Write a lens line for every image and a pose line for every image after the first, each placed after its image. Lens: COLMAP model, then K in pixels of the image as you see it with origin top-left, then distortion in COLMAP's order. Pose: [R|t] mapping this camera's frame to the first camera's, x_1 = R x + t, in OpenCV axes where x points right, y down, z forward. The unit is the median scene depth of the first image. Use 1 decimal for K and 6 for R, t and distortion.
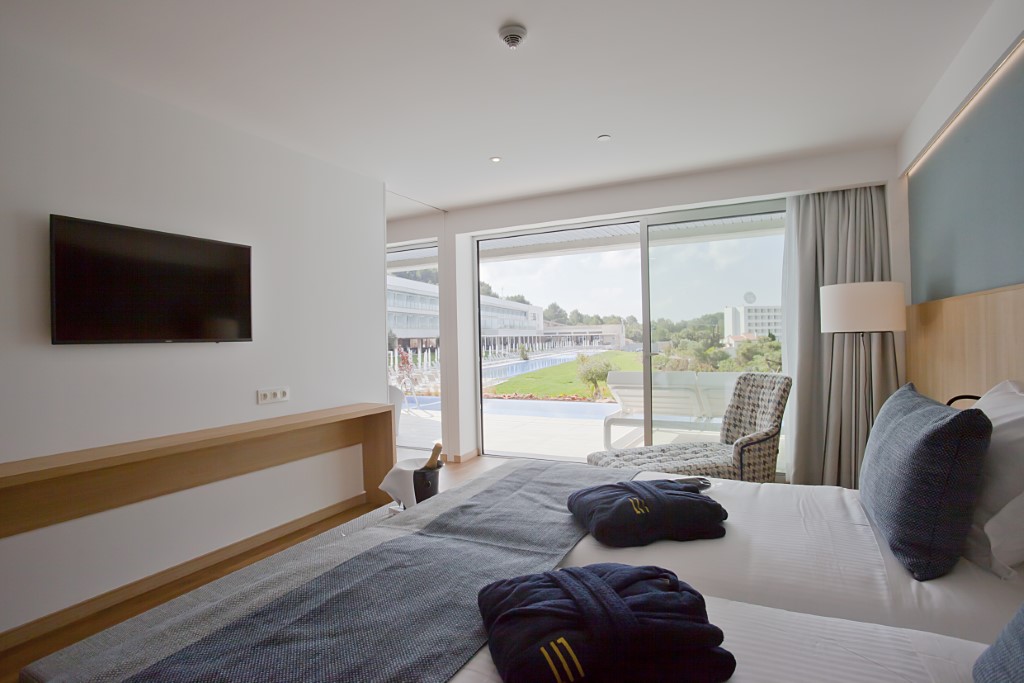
lens RADIAL K [[511.7, 0, 514.8], [0, 511.7, 339.1], [0, 0, 1]] dist [-0.030749, 0.010917]
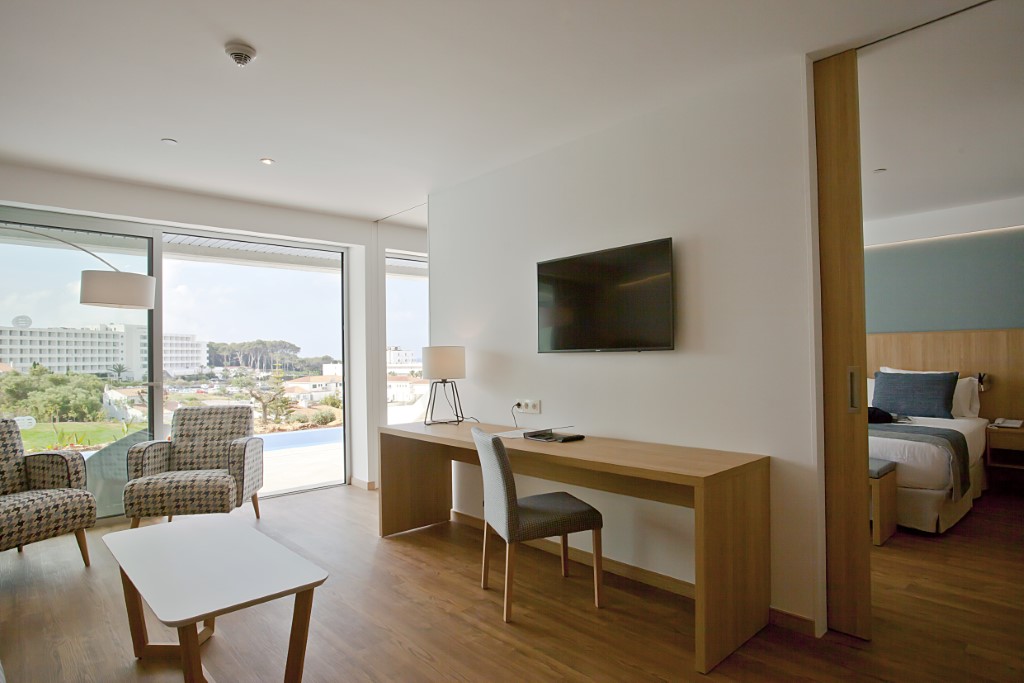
lens RADIAL K [[573.3, 0, 512.0], [0, 573.3, 347.5], [0, 0, 1]] dist [-0.030058, 0.002336]
pose [[0.367301, 0.027291, 0.929702, -0.820170], [0.009975, 0.999396, -0.033278, 0.017457], [-0.930049, 0.021497, 0.366807, 0.217581]]
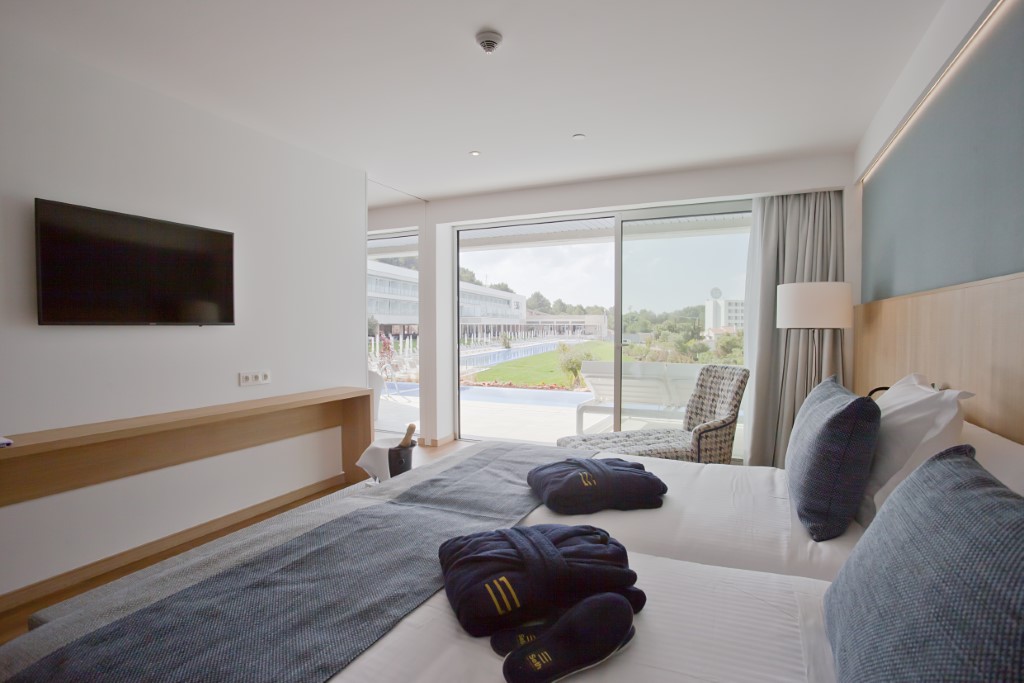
lens RADIAL K [[511.7, 0, 518.1], [0, 511.7, 345.3], [0, 0, 1]] dist [-0.030749, 0.010917]
pose [[0.999019, 0.018984, 0.040008, 0.016933], [-0.020359, 0.999206, 0.034256, -0.001993], [-0.039326, -0.035037, 0.998612, -0.049471]]
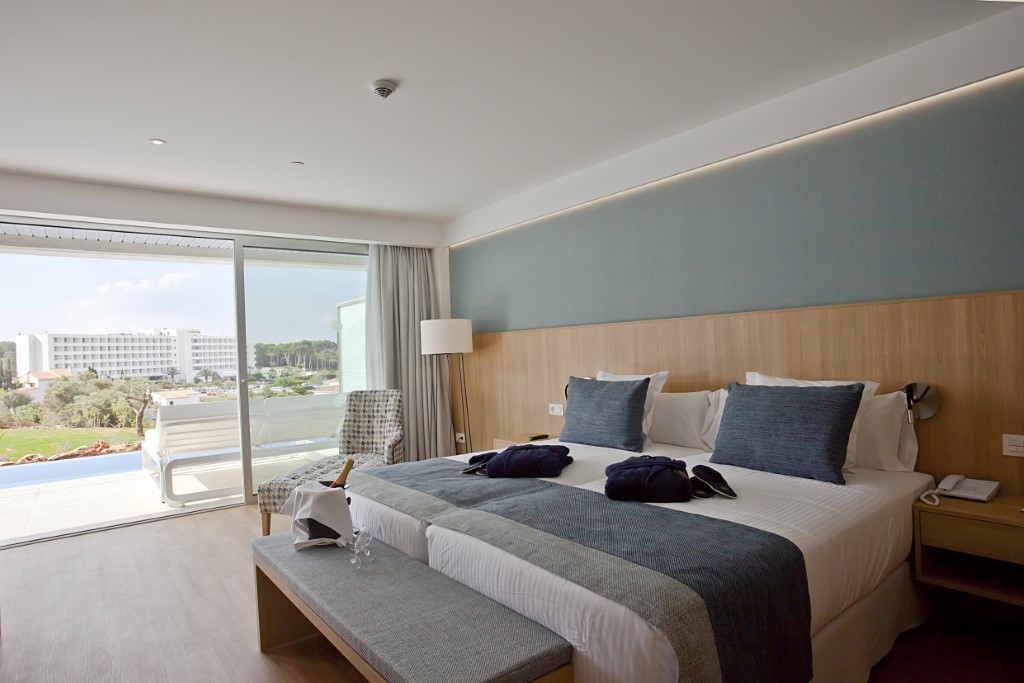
lens RADIAL K [[572.0, 0, 511.5], [0, 572.0, 350.6], [0, 0, 1]] dist [-0.038673, -0.001285]
pose [[0.437769, 0.003097, 0.899082, -0.639711], [0.032747, 0.999276, -0.019387, 0.014369], [-0.898491, 0.037930, 0.437350, 0.130938]]
